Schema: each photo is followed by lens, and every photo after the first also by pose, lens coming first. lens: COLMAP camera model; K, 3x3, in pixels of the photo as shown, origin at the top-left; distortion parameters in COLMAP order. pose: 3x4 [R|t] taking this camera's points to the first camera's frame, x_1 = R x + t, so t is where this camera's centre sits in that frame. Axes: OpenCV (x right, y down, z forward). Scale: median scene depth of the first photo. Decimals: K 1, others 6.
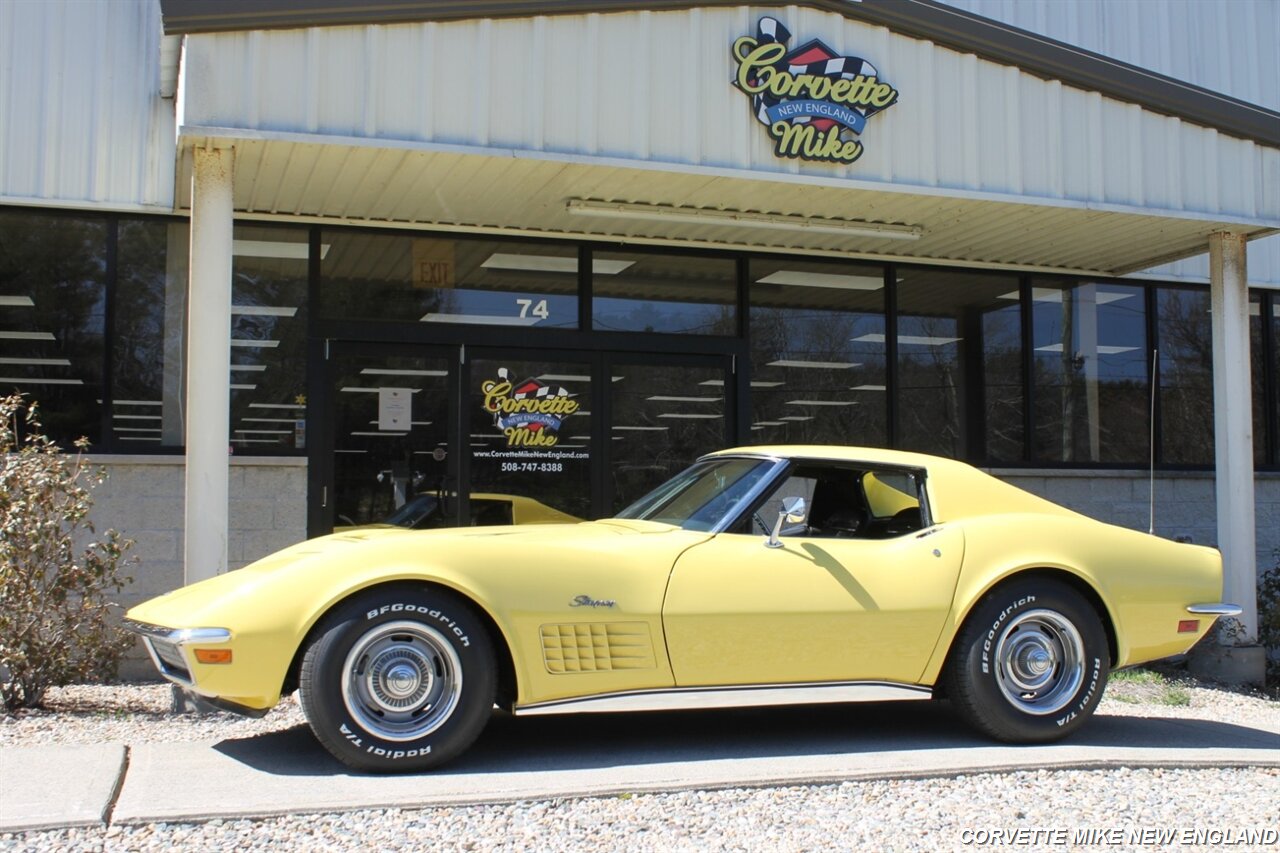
lens RADIAL K [[1427.4, 0, 640.0], [0, 1427.4, 426.5], [0, 0, 1]] dist [-0.095243, 0.042654]
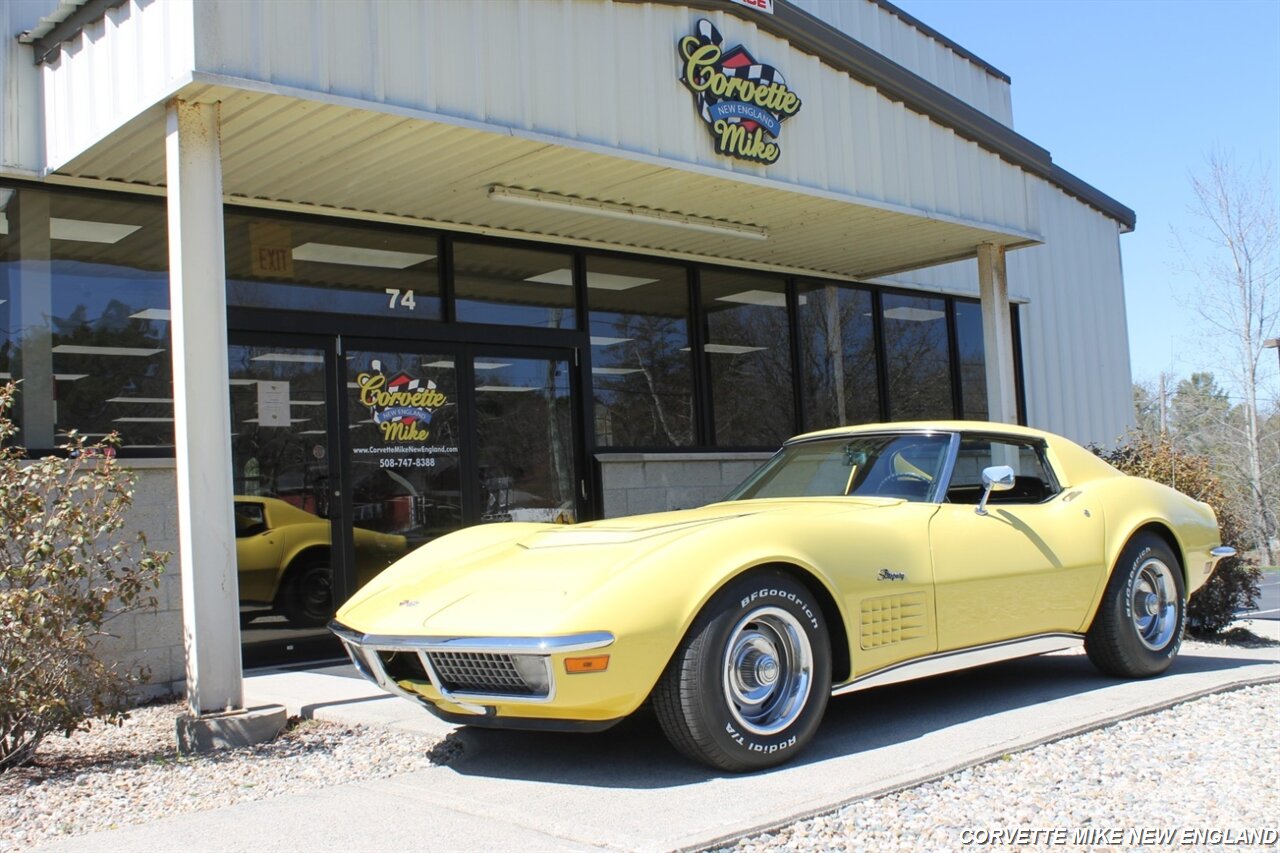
lens RADIAL K [[1339.8, 0, 640.0], [0, 1339.8, 426.5], [0, 0, 1]] dist [-0.135122, 0.144659]
pose [[0.910920, -0.020538, 0.412072, -0.358524], [0.022550, 0.999746, -0.000019, 0.008927], [-0.411967, 0.009310, 0.911151, 0.134302]]
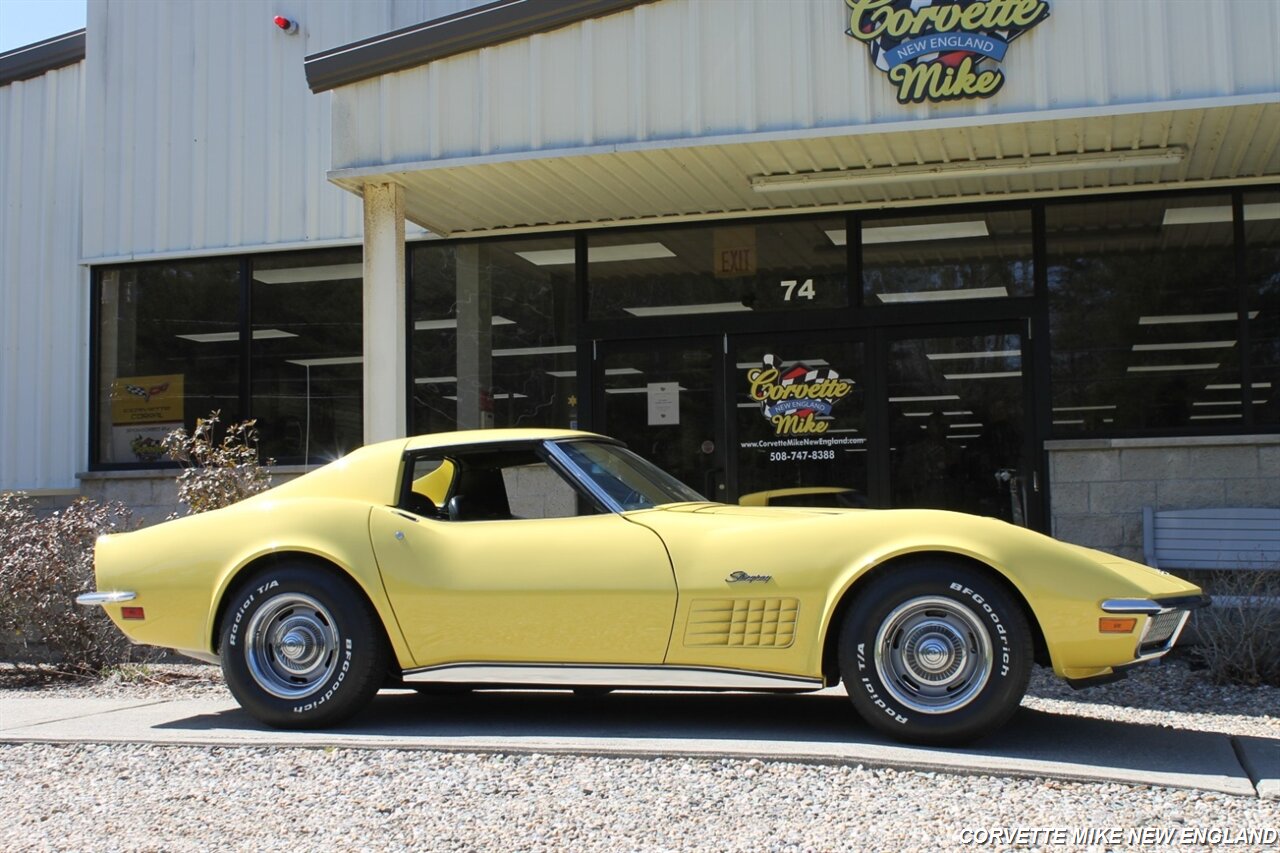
lens RADIAL K [[1632.5, 0, 640.0], [0, 1632.5, 426.5], [0, 0, 1]] dist [-0.080627, 0.116634]
pose [[0.832183, -0.053850, -0.551880, 0.515691], [0.056155, 0.998341, -0.012738, 0.019805], [0.551651, -0.020391, 0.833826, 0.037477]]
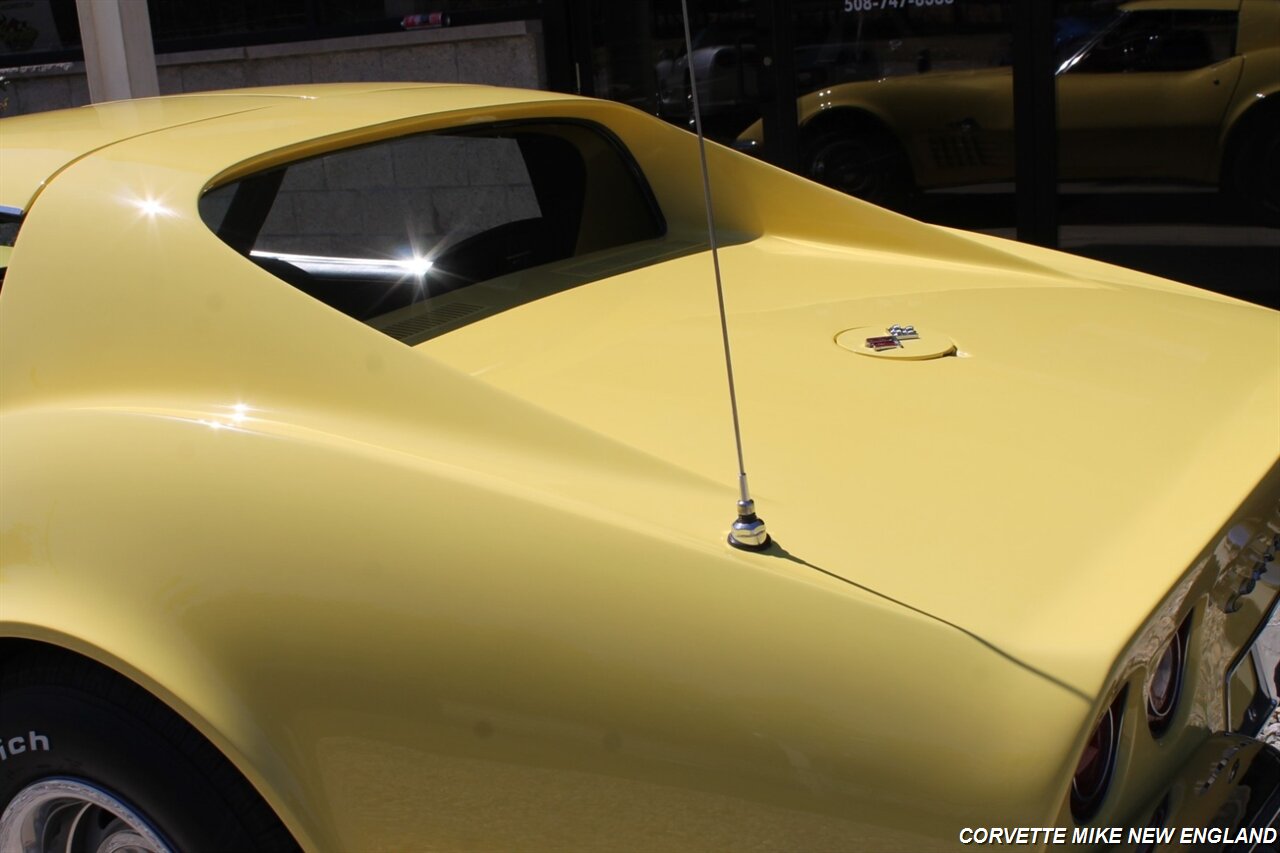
lens RADIAL K [[1619.3, 0, 640.0], [0, 1619.3, 426.5], [0, 0, 1]] dist [-0.091724, 0.121612]
pose [[0.655714, 0.132708, -0.743255, 0.385445], [0.132584, 0.948894, 0.286393, -0.006075], [0.743277, -0.286335, 0.604608, 0.616445]]
